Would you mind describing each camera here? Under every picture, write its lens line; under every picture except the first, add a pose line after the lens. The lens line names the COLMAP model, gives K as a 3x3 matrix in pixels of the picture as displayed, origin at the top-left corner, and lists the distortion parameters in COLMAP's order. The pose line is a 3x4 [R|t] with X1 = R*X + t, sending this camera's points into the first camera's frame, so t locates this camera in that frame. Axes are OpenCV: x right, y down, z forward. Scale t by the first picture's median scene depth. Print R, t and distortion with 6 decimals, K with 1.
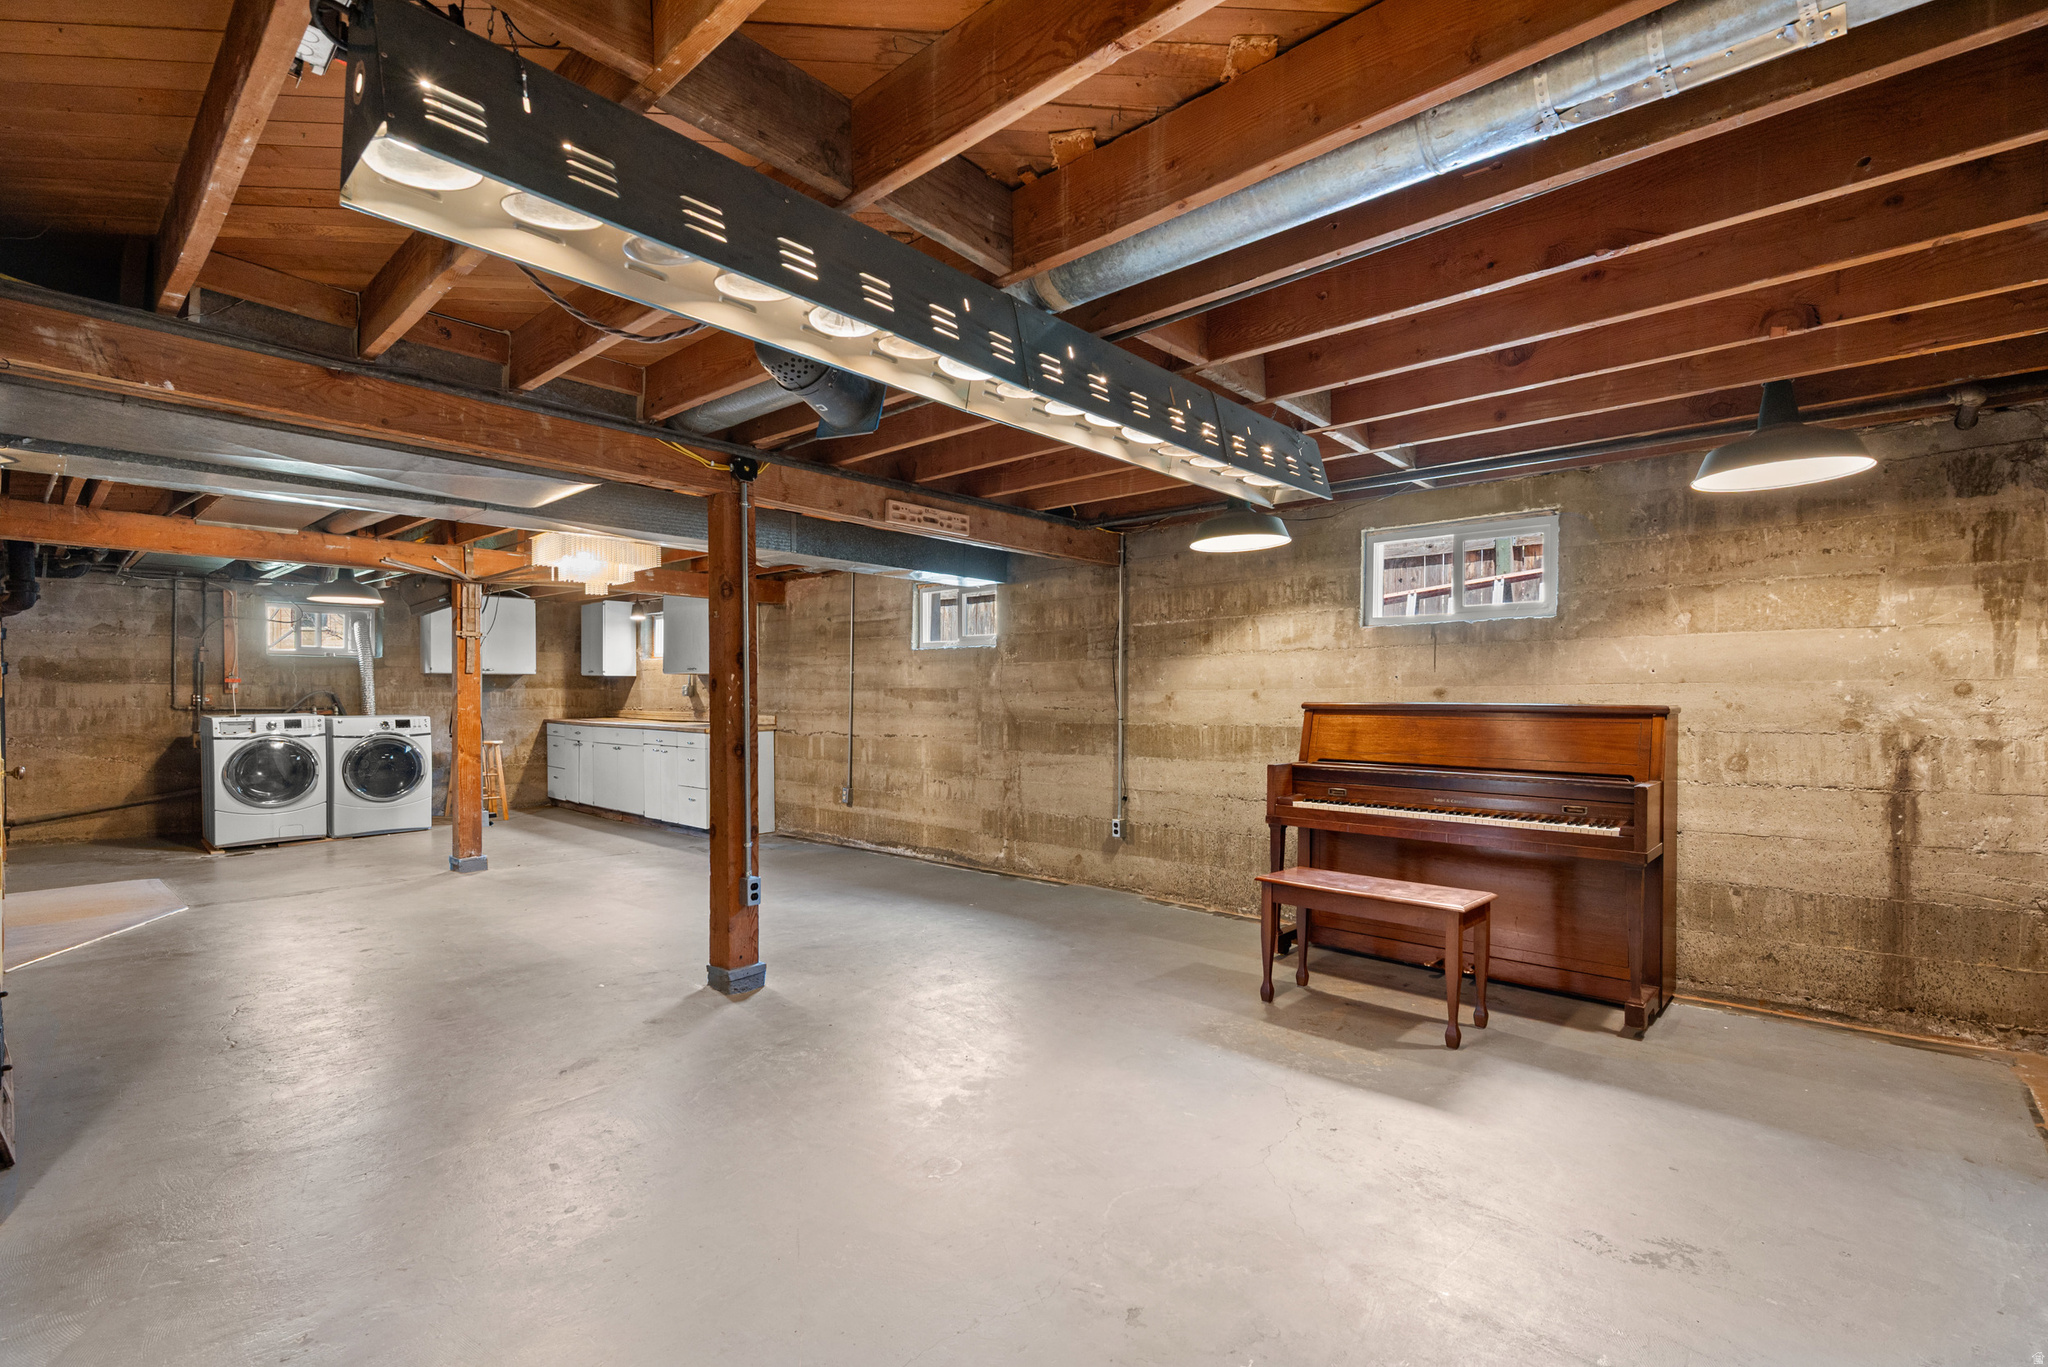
lens RADIAL K [[925.7, 0, 1035.1], [0, 925.7, 701.7], [0, 0, 1]] dist [0.004531, 0.000314]
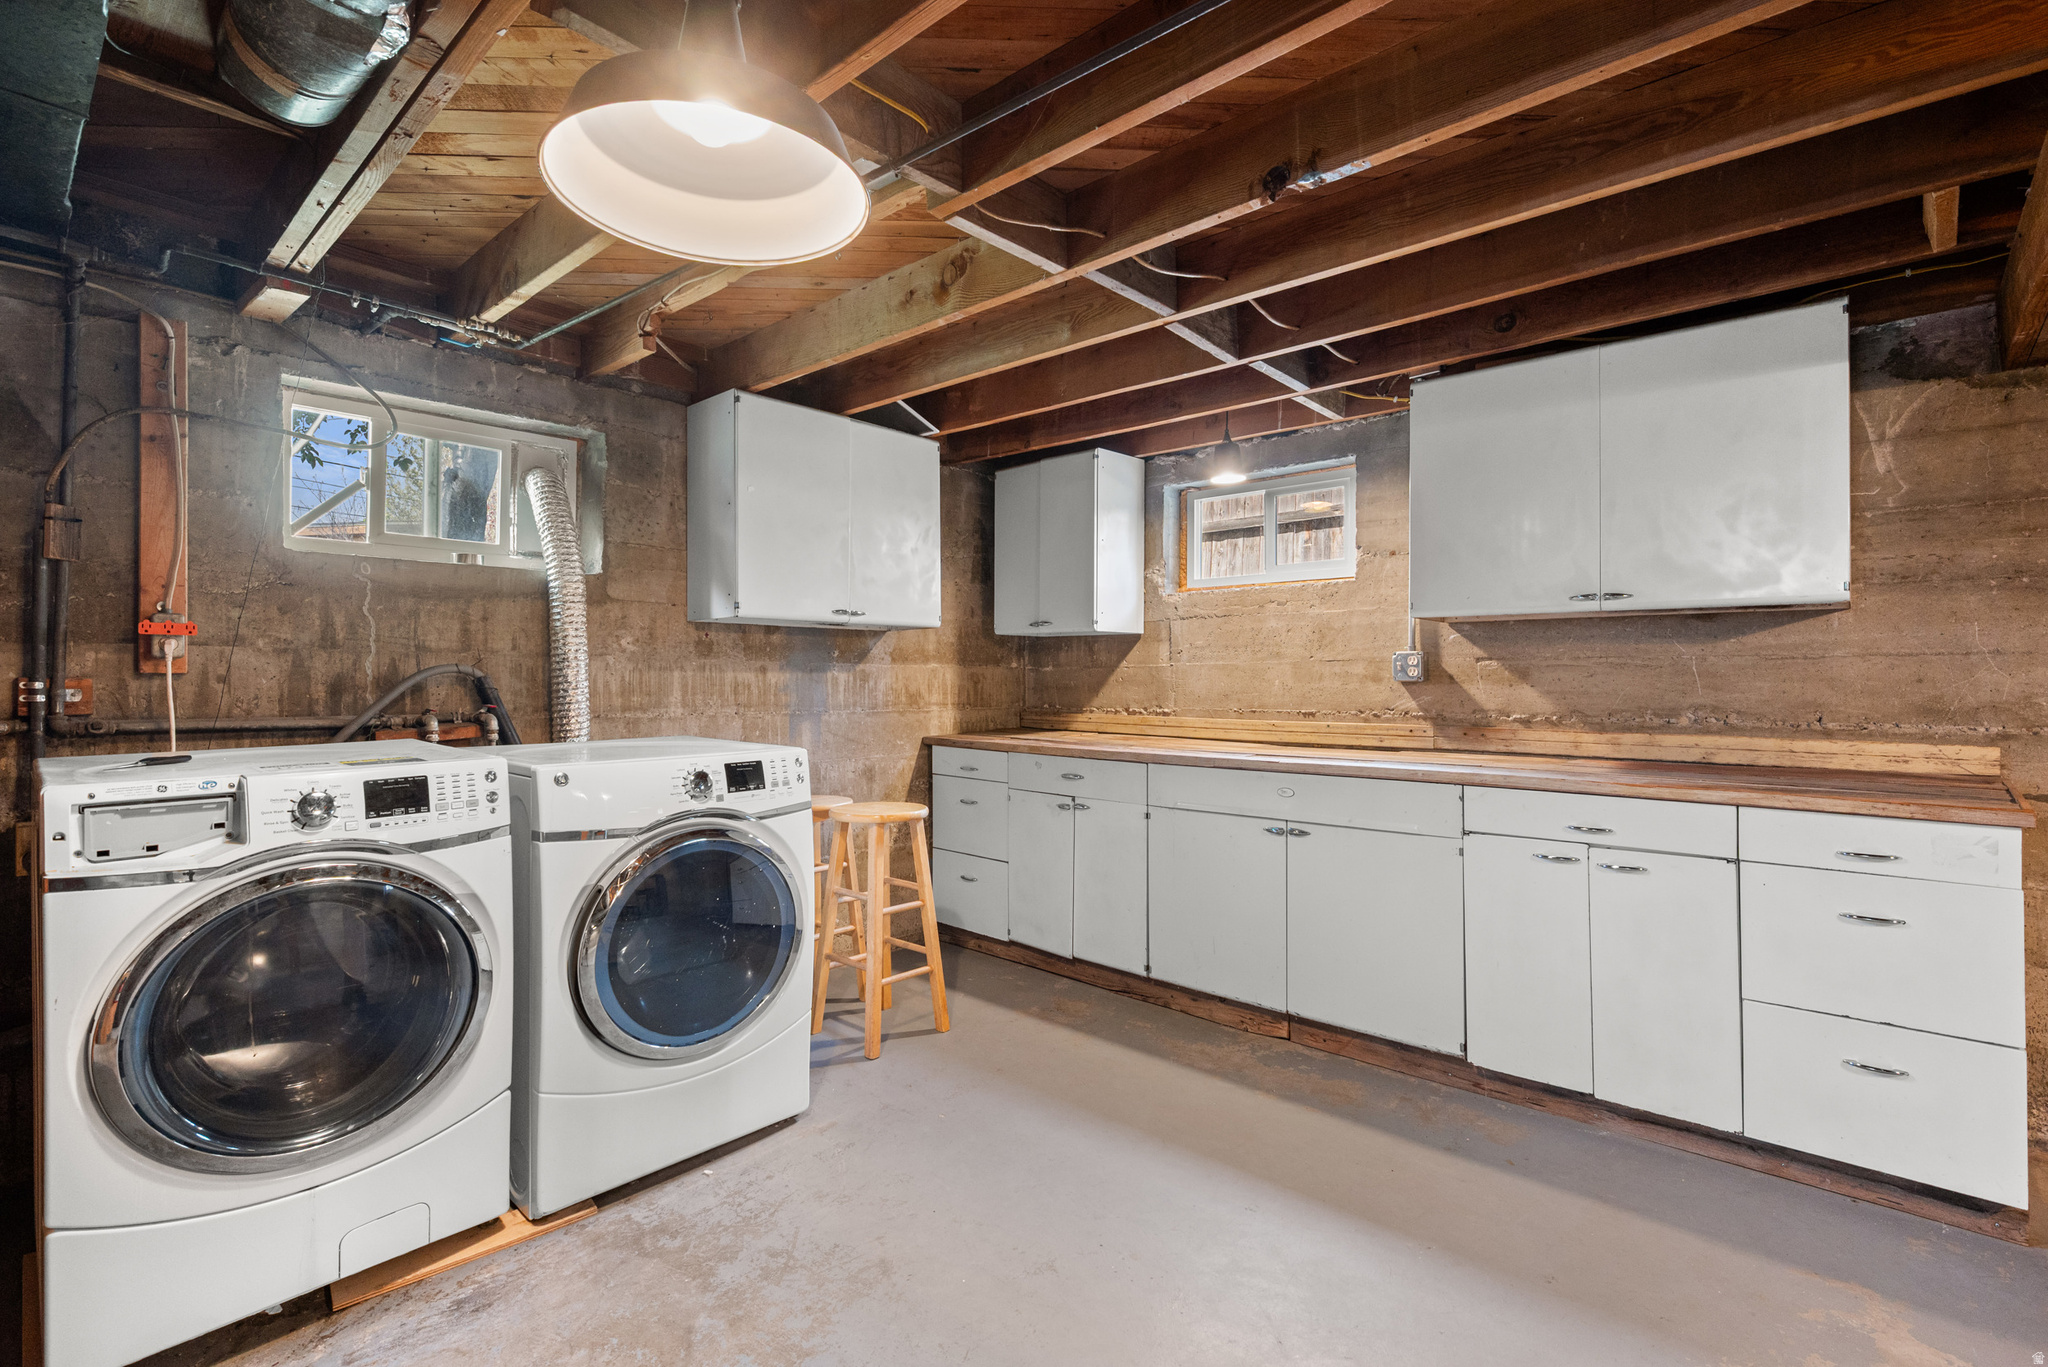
lens RADIAL K [[925.7, 0, 1013.7], [0, 925.7, 664.9], [0, 0, 1]] dist [0.004531, 0.000314]
pose [[0.999991, -0.003636, -0.001976, -0.590104], [0.003585, 0.999675, -0.025233, -0.003559], [0.002067, 0.025226, 0.999680, 0.699913]]
